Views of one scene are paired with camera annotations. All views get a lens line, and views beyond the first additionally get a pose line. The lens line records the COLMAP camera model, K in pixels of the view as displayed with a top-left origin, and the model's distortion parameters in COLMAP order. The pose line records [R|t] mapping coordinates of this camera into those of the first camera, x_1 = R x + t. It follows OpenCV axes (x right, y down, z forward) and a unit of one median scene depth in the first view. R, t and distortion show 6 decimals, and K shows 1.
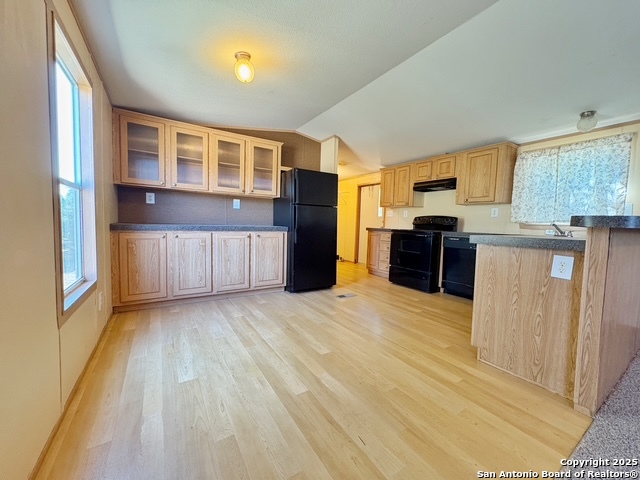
lens RADIAL K [[256.3, 0, 320.3], [0, 256.3, 239.5], [0, 0, 1]] dist [0.001476, -0.000221]
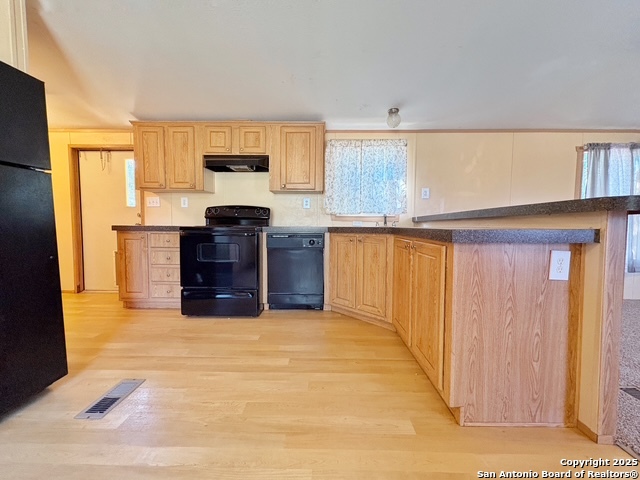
lens RADIAL K [[256.3, 0, 324.2], [0, 256.3, 239.1], [0, 0, 1]] dist [0.001476, -0.000221]
pose [[0.551778, -0.078135, 0.830323, -0.033188], [0.065643, 0.996582, 0.050159, -0.023641], [-0.831403, 0.026829, 0.555021, 0.497557]]
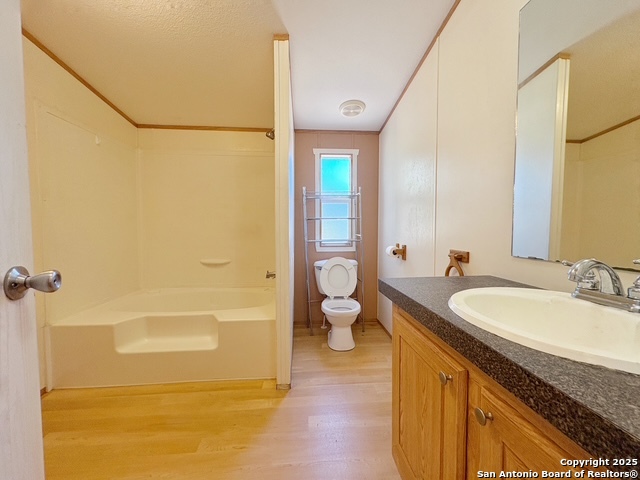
lens RADIAL K [[256.3, 0, 317.8], [0, 256.3, 239.1], [0, 0, 1]] dist [0.001476, -0.000221]
pose [[-0.467077, 0.017001, -0.884053, 0.747038], [-0.065543, 0.996399, 0.053790, -0.139374], [0.881784, 0.083067, -0.464281, 1.508014]]
